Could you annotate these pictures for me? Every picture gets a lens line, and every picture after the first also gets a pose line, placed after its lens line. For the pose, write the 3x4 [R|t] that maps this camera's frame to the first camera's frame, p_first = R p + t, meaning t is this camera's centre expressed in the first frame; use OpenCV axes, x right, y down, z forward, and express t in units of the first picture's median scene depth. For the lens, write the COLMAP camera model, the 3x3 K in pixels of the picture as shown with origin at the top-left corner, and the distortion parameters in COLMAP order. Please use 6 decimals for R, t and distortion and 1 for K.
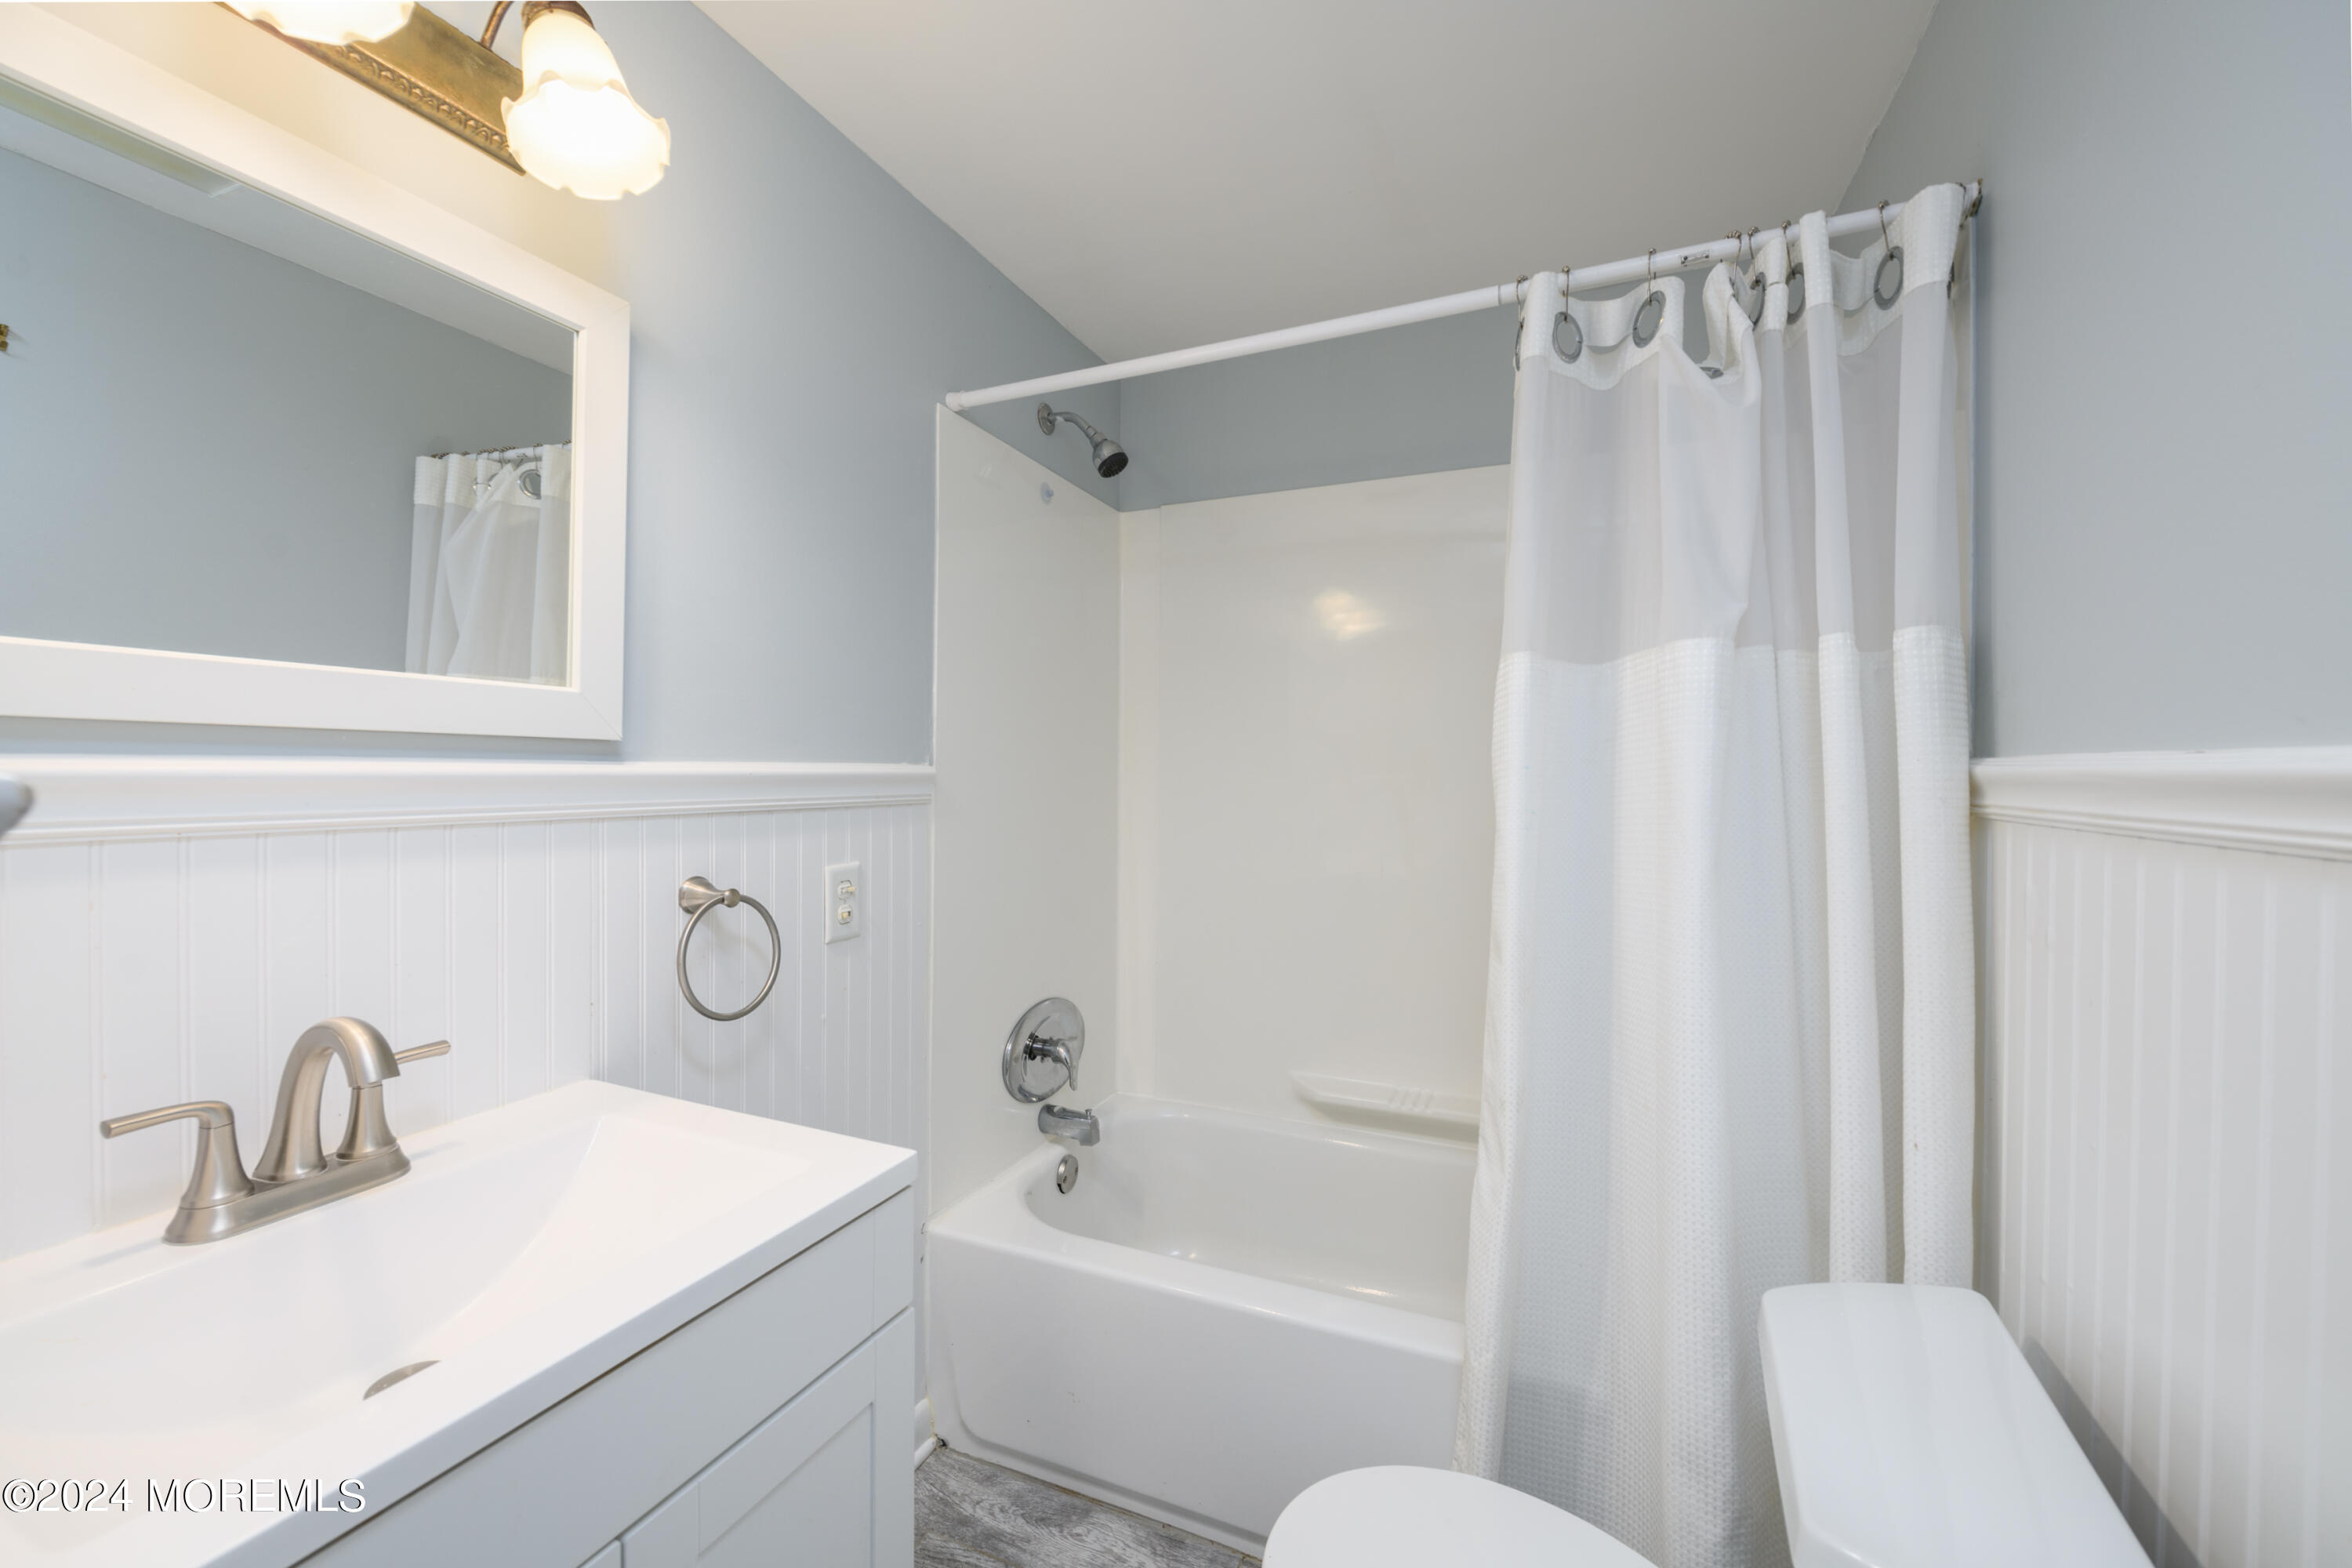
lens RADIAL K [[932.0, 0, 1173.6], [0, 932.0, 773.8], [0, 0, 1]] dist [-0.000488, -0.000159]
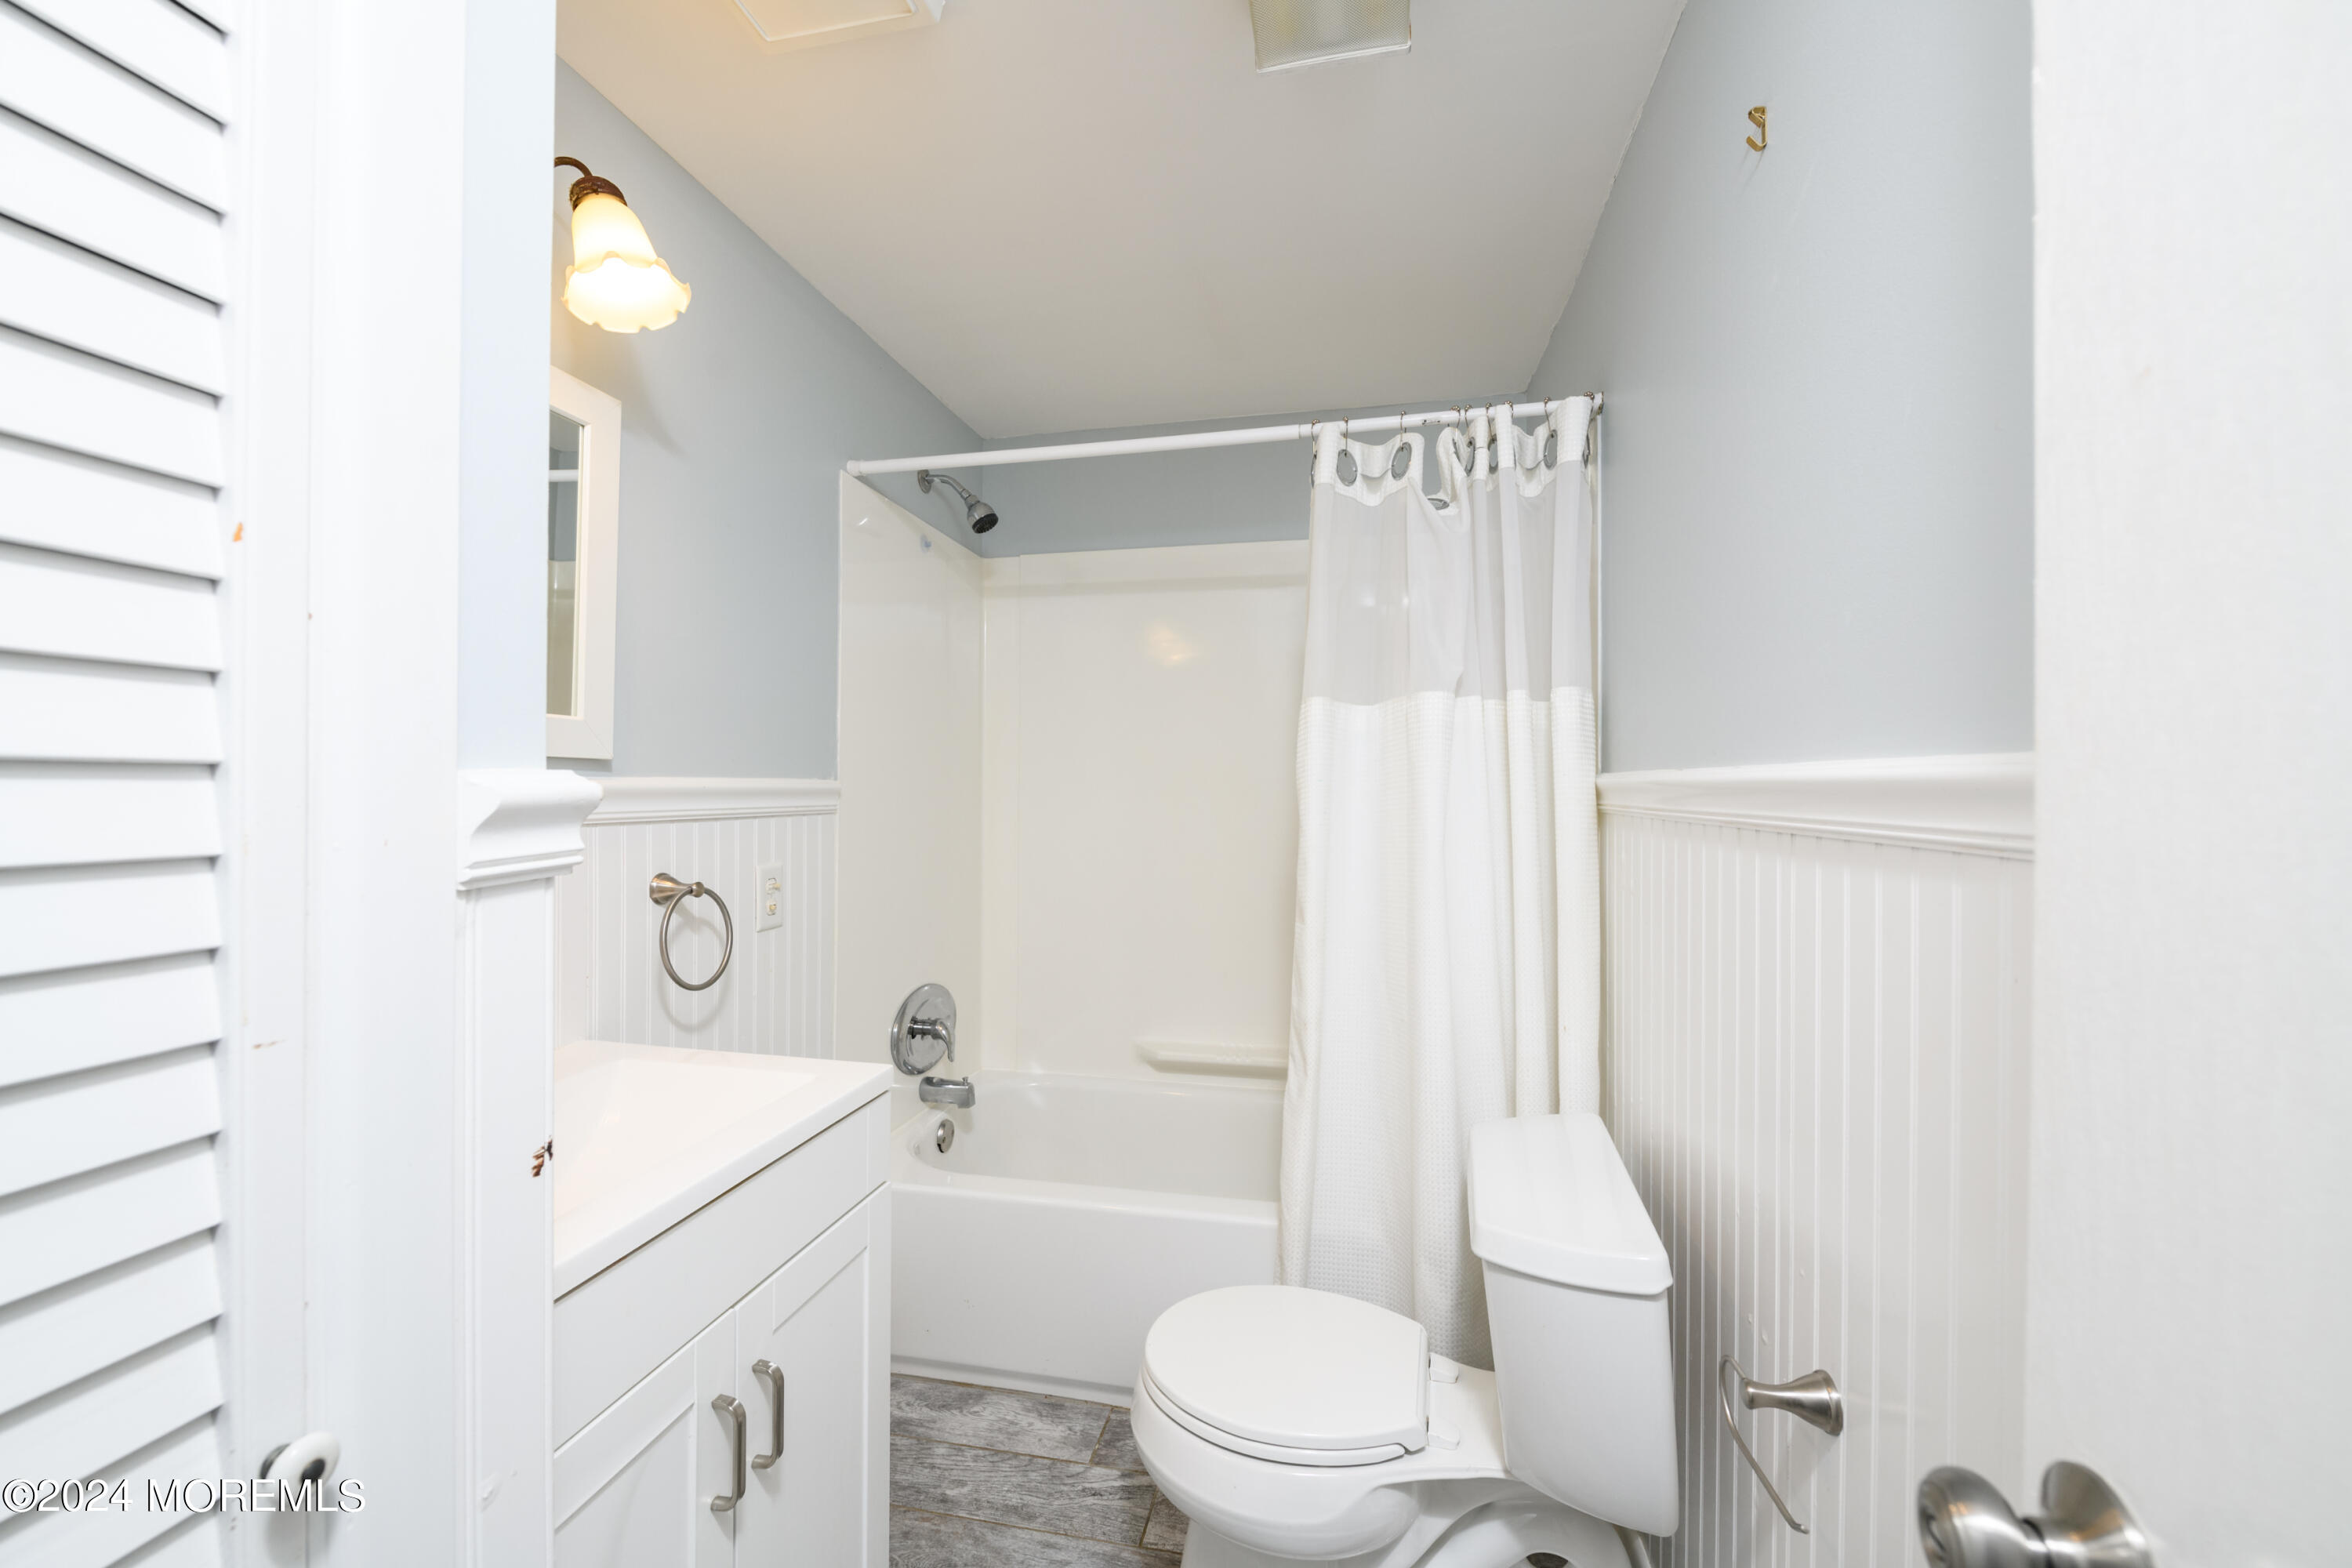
lens RADIAL K [[932.0, 0, 1173.6], [0, 932.0, 773.8], [0, 0, 1]] dist [-0.000488, -0.000159]
pose [[0.979955, -0.000058, 0.199219, -0.097170], [0.003555, 0.999846, -0.017198, 0.005155], [-0.199188, 0.017561, 0.979804, -0.274495]]
